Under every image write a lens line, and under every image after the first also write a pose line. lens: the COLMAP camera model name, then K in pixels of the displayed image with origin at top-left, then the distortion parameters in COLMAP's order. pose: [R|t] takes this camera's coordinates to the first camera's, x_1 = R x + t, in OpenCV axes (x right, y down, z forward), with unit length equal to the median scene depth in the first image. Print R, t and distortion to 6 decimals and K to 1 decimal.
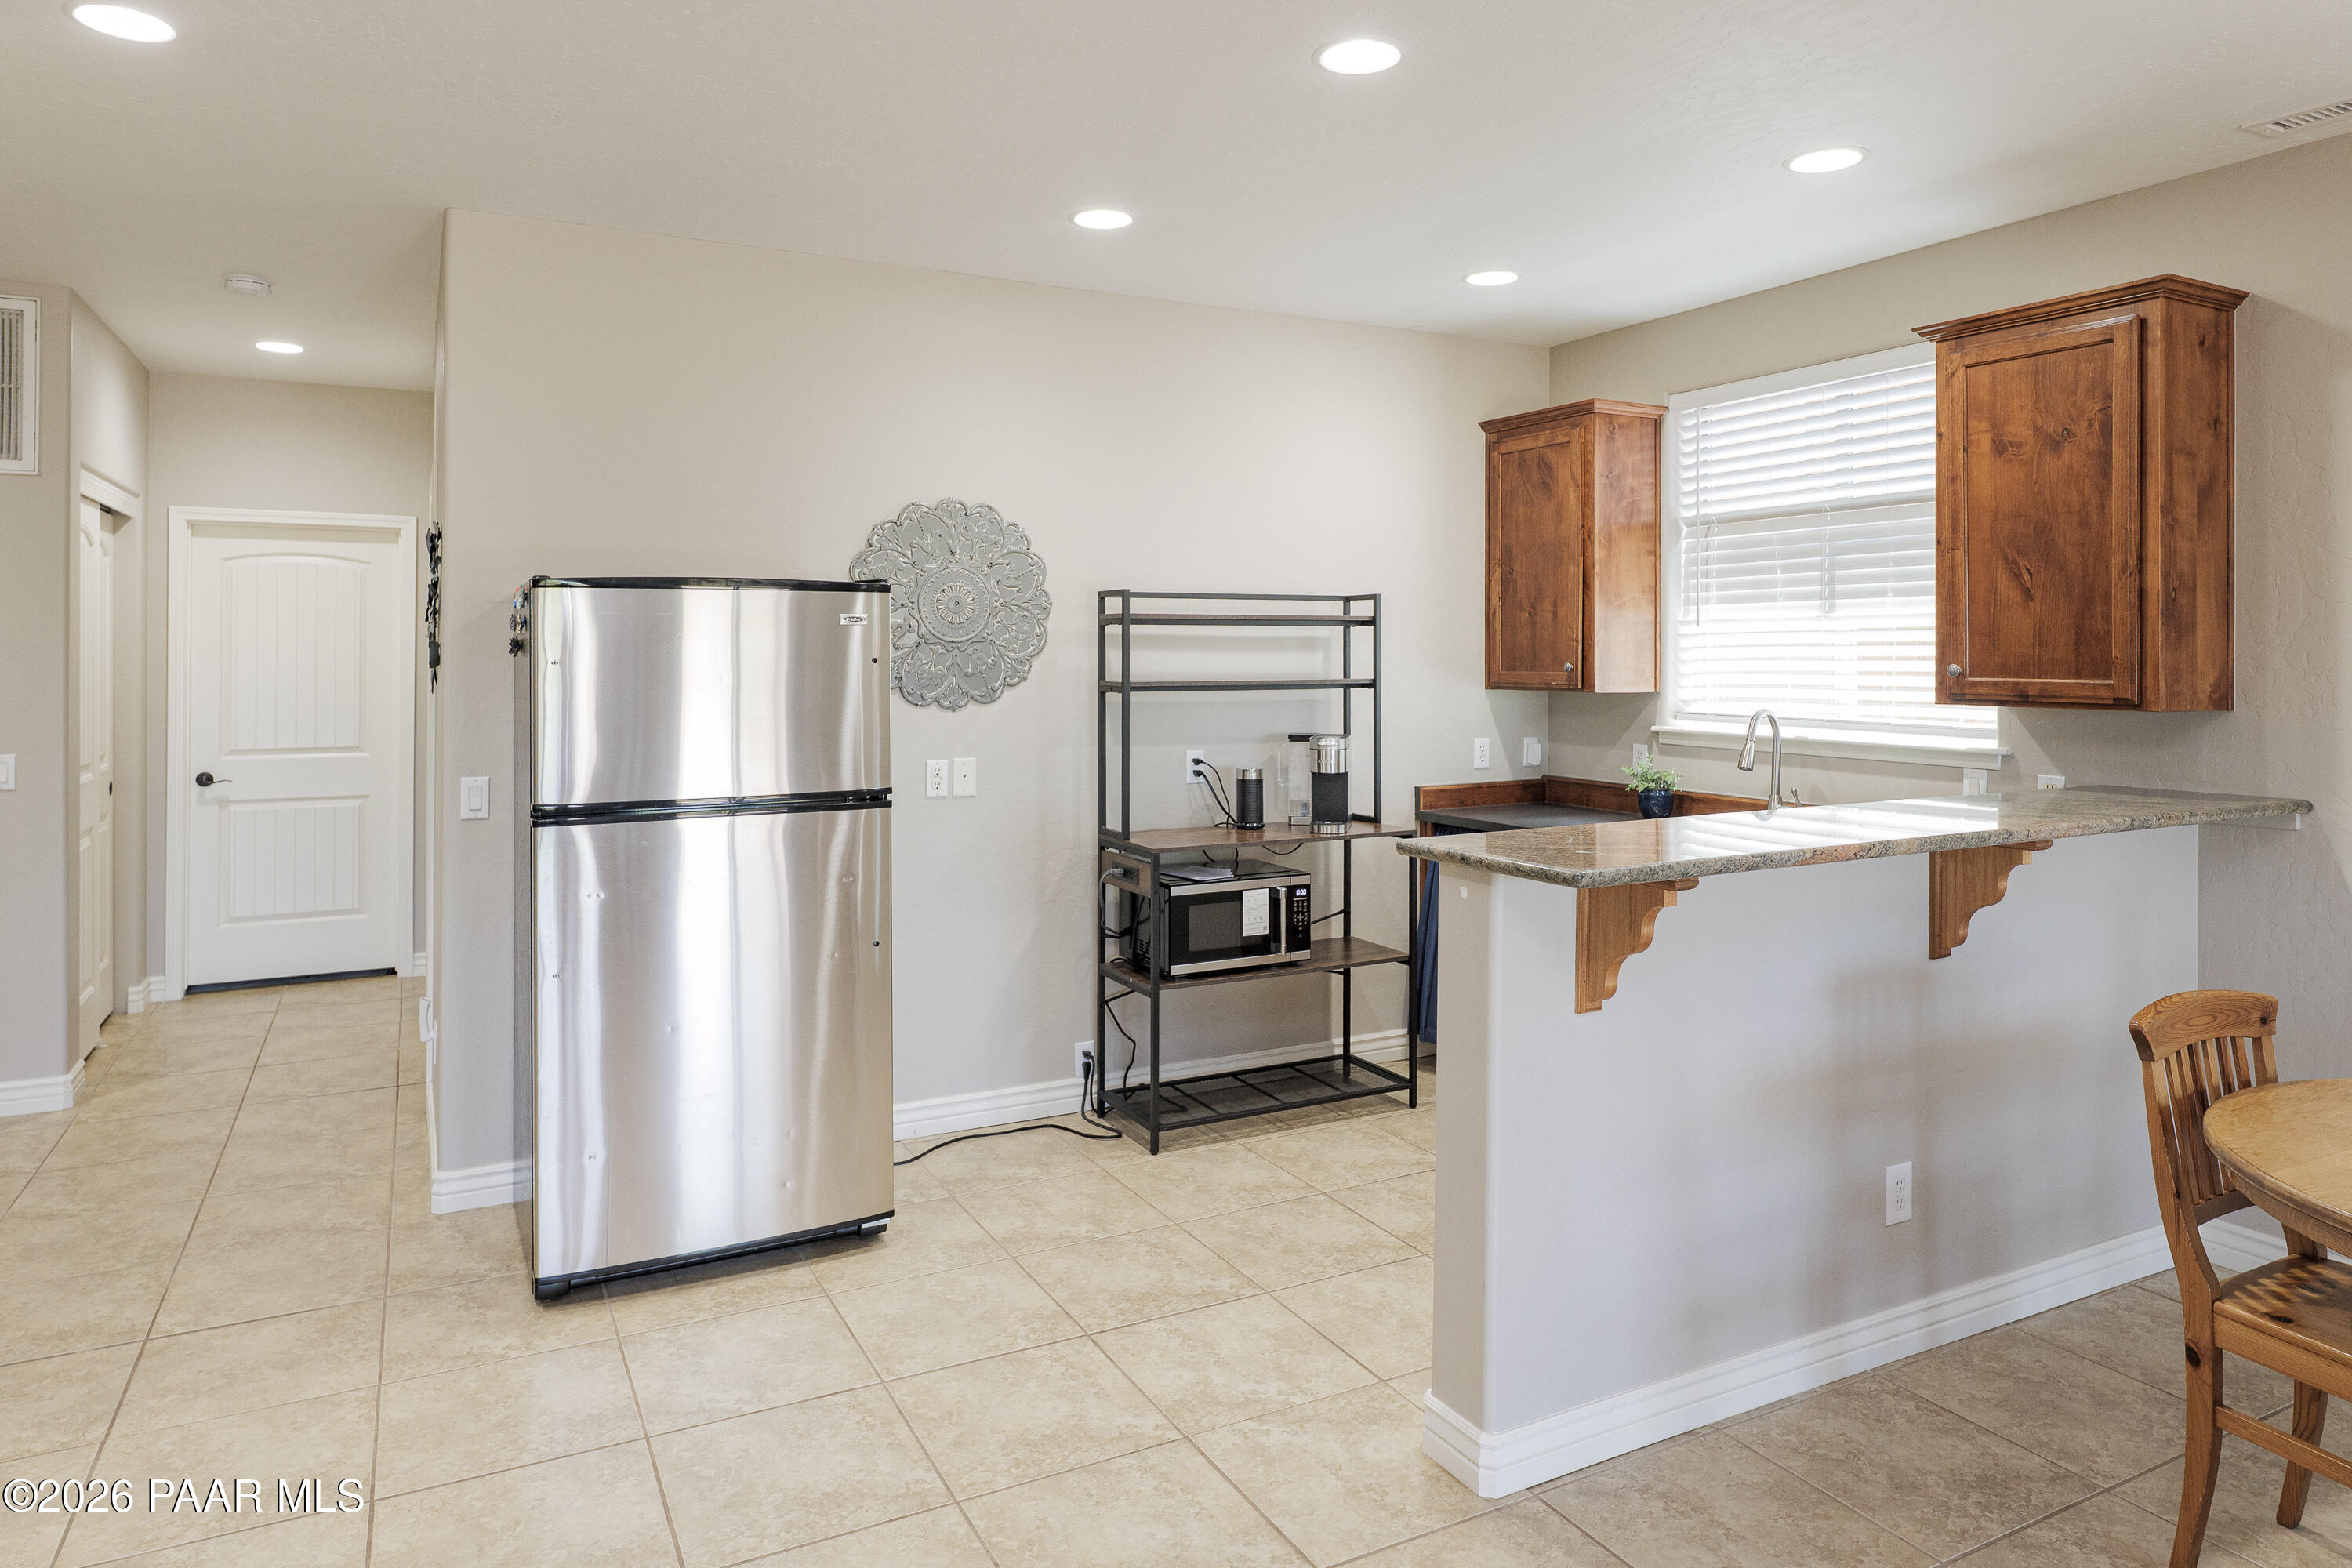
lens RADIAL K [[1414.5, 0, 1142.6], [0, 1414.5, 802.2], [0, 0, 1]] dist [-0.001124, -0.001645]
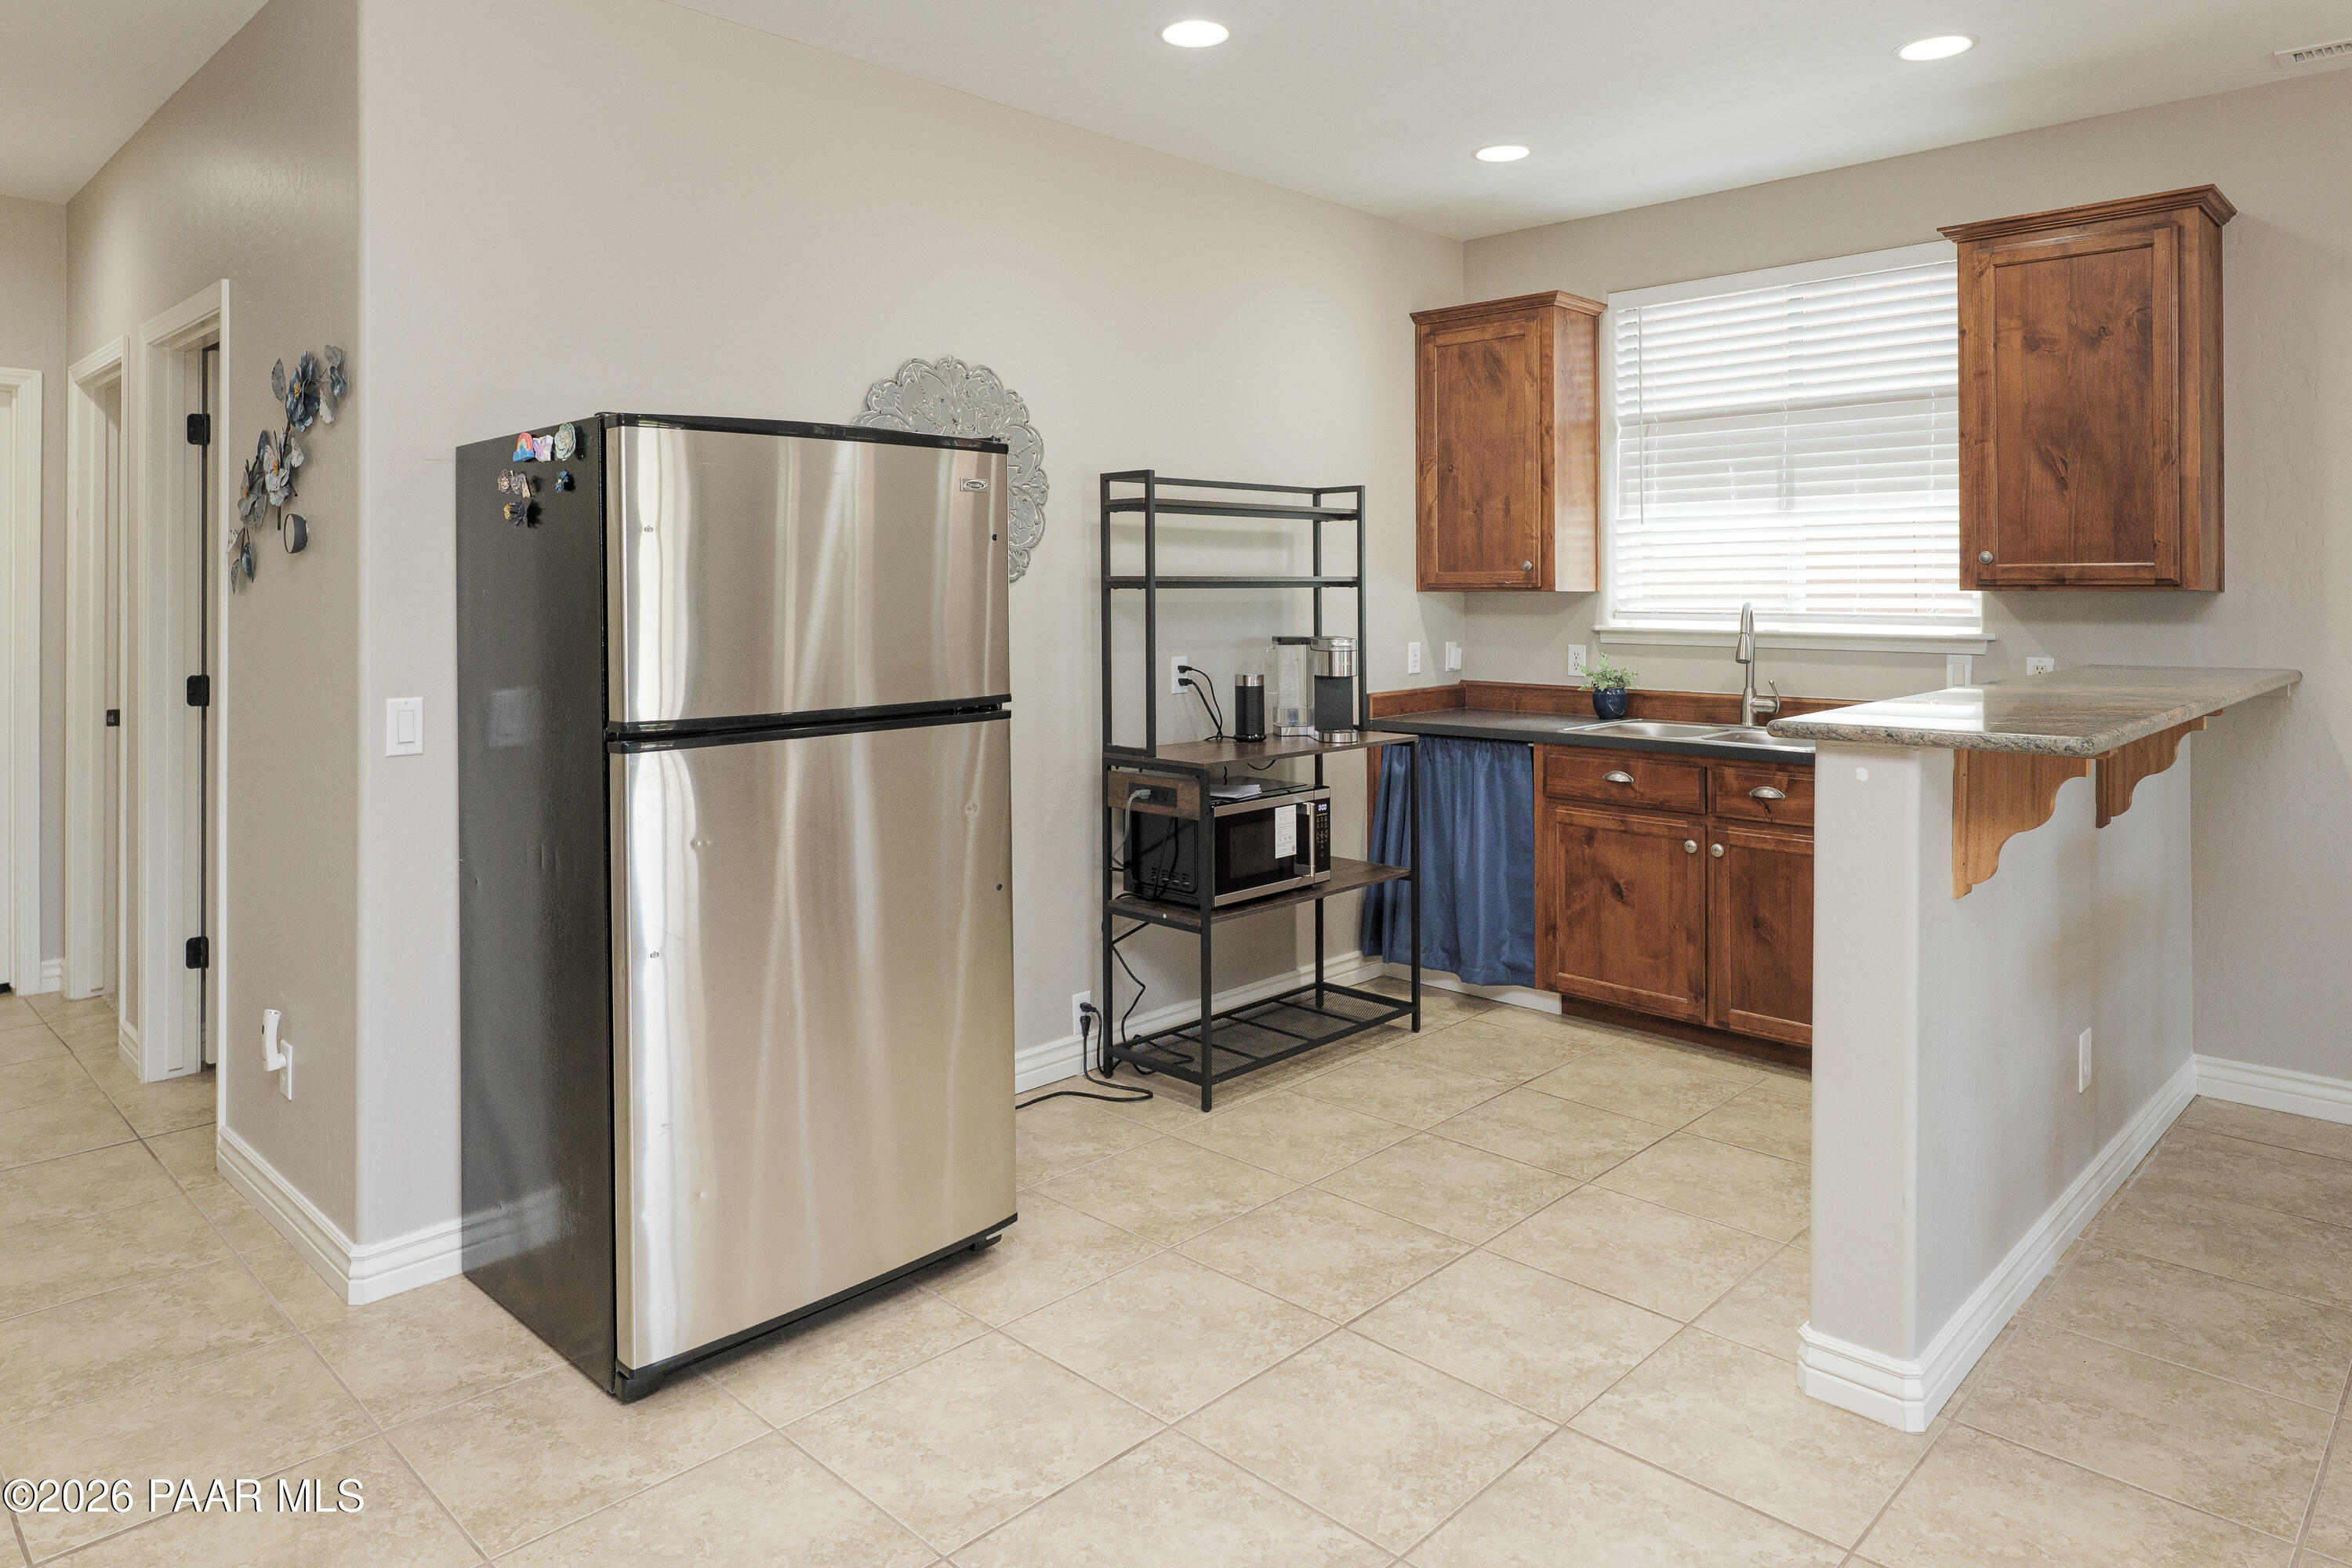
lens RADIAL K [[1444.1, 0, 1108.3], [0, 1444.1, 731.3], [0, 0, 1]] dist [-0.002395, 0.000967]
pose [[0.950597, -0.032665, 0.308705, -0.313112], [0.035540, 0.999361, -0.003692, 0.013344], [-0.308387, 0.014481, 0.951151, 0.157530]]
